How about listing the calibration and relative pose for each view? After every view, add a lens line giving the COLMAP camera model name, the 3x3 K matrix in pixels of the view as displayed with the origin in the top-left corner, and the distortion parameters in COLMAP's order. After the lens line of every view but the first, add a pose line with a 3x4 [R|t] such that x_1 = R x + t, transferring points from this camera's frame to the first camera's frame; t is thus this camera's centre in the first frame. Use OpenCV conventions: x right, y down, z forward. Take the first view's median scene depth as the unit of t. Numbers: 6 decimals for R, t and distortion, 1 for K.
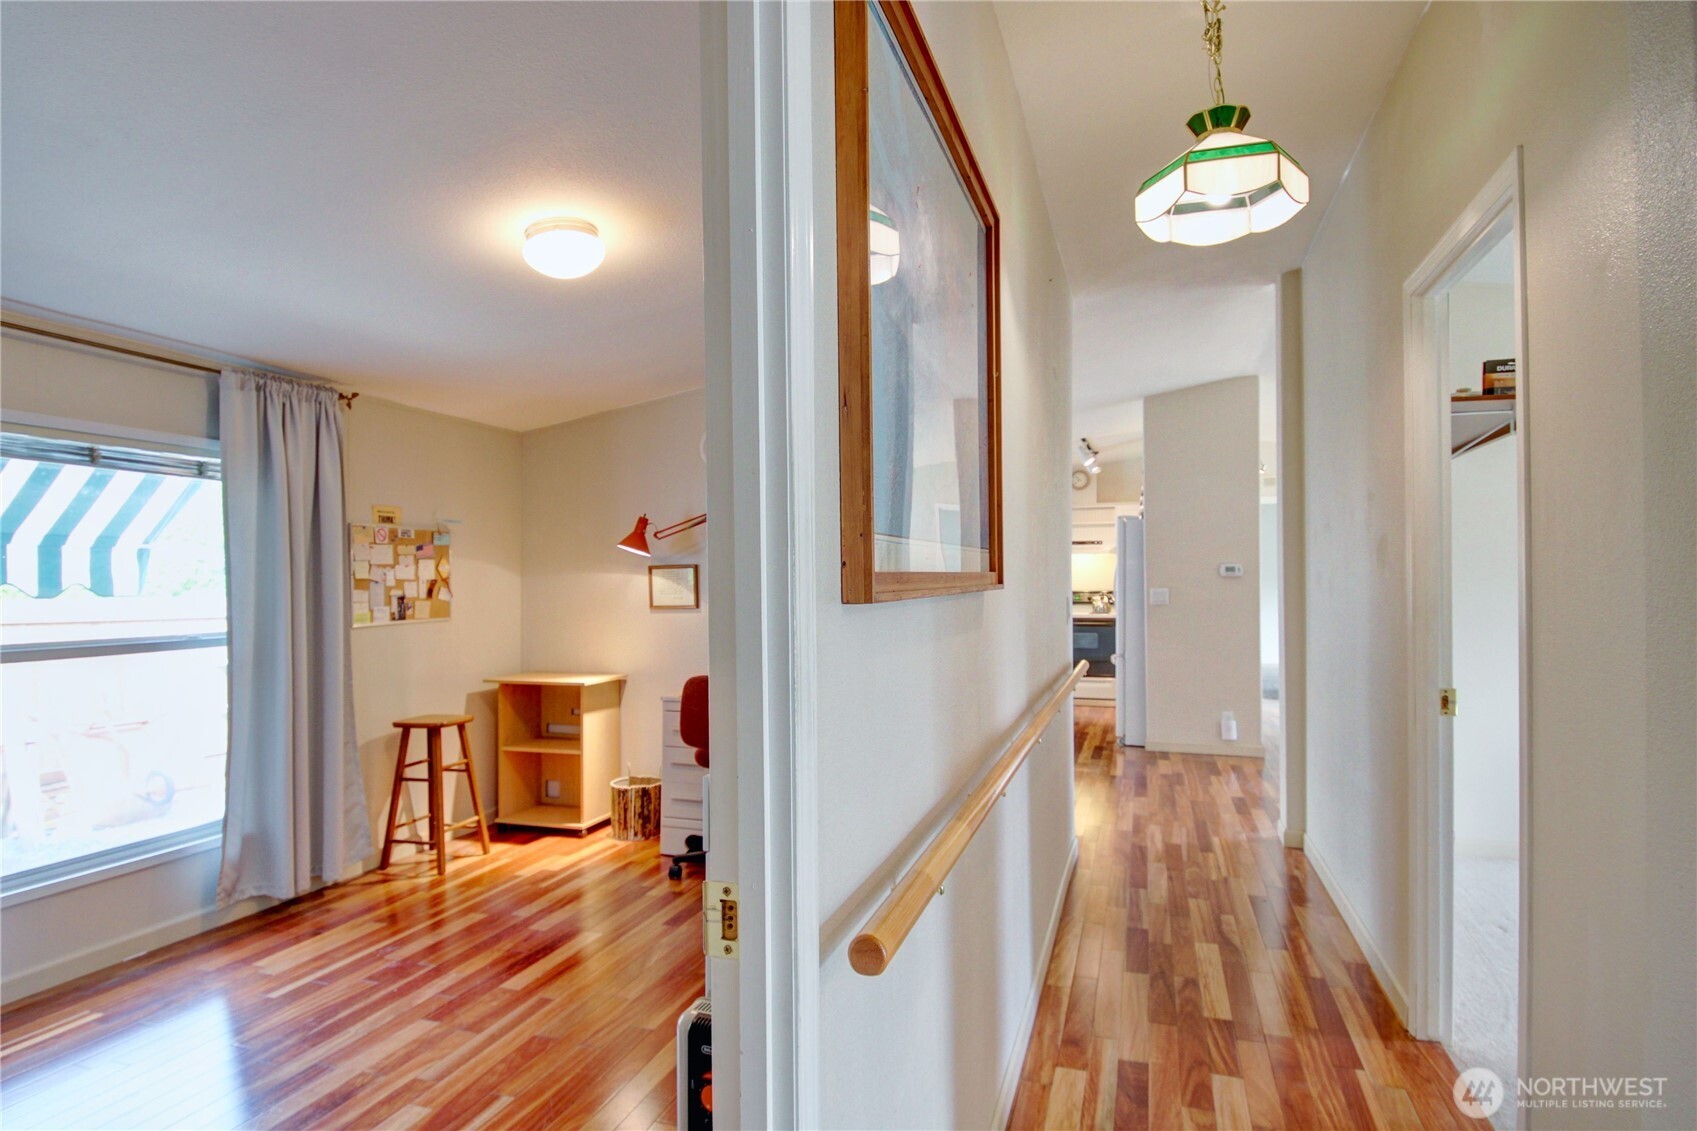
lens RADIAL K [[907.3, 0, 844.9], [0, 907.3, 578.4], [0, 0, 1]] dist [0.012585, -0.033928]
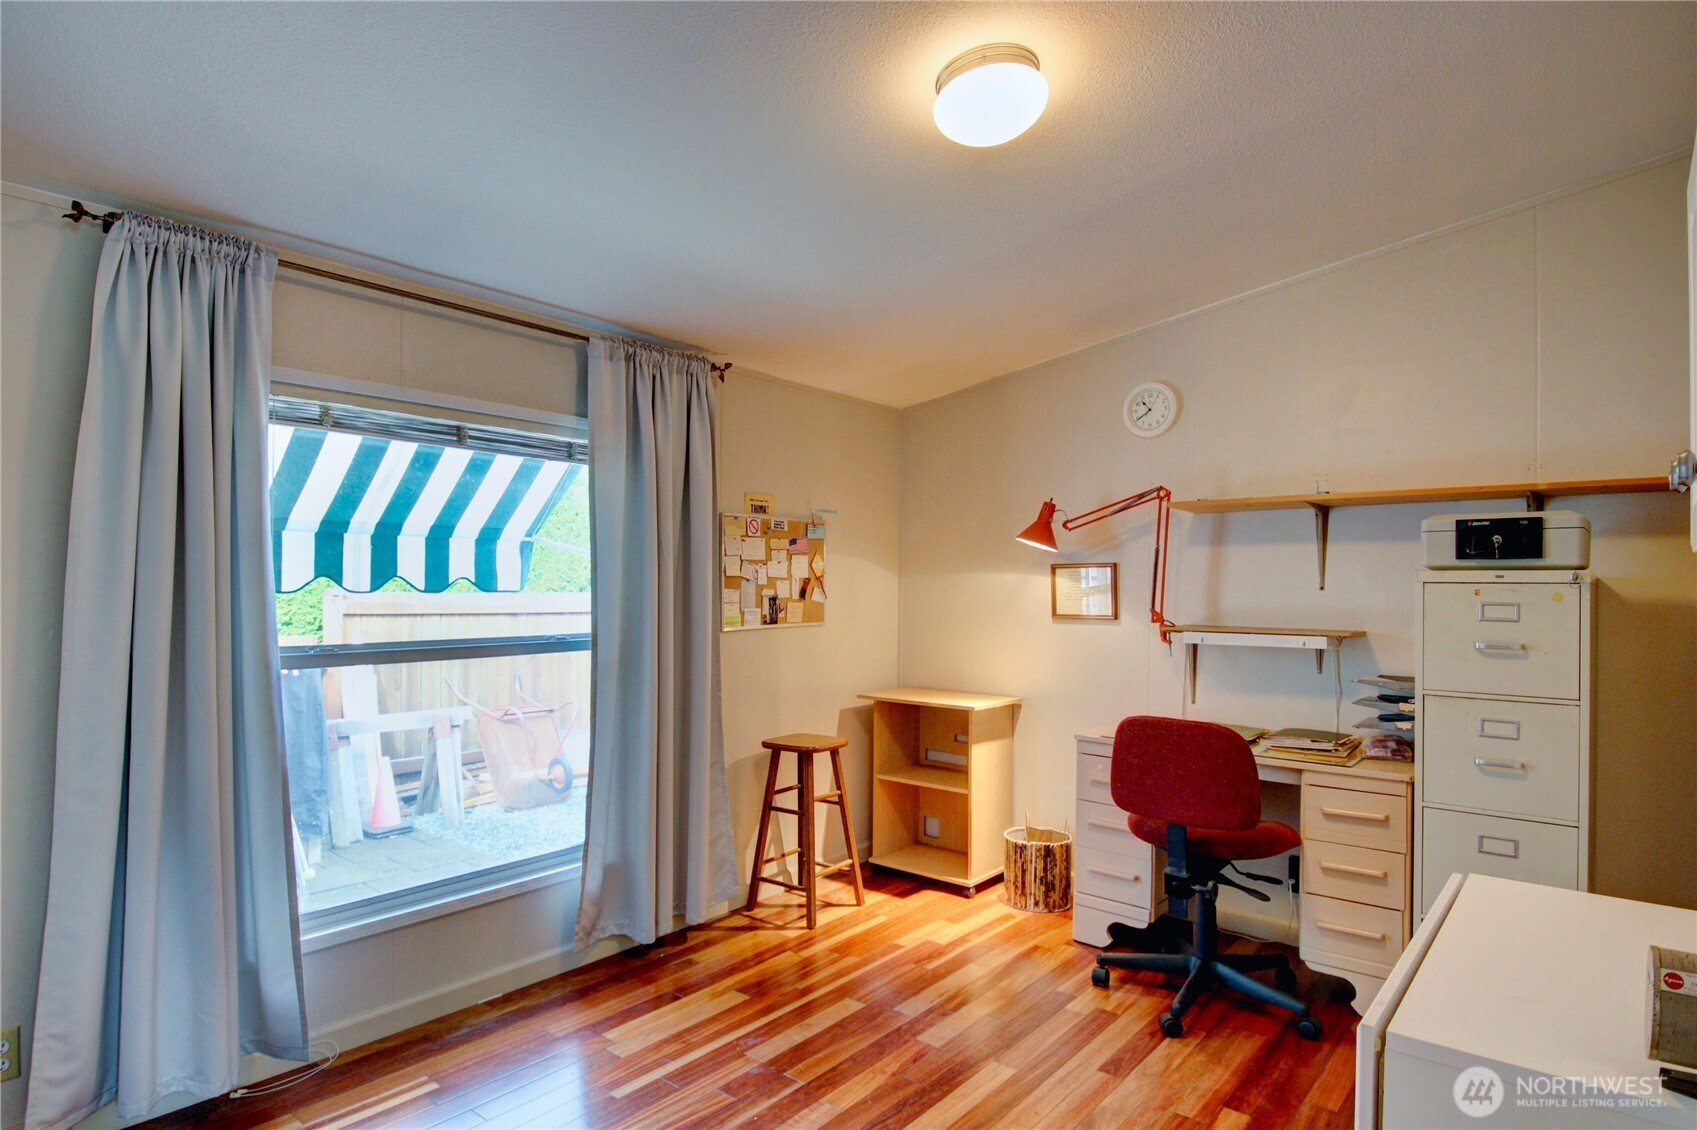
lens RADIAL K [[907.3, 0, 844.9], [0, 907.3, 577.9], [0, 0, 1]] dist [0.012585, -0.033928]
pose [[0.928735, 0.011681, -0.370560, -0.104079], [-0.012982, 0.999915, -0.001016, 0.001621], [0.370516, 0.005755, 0.928808, 0.221263]]
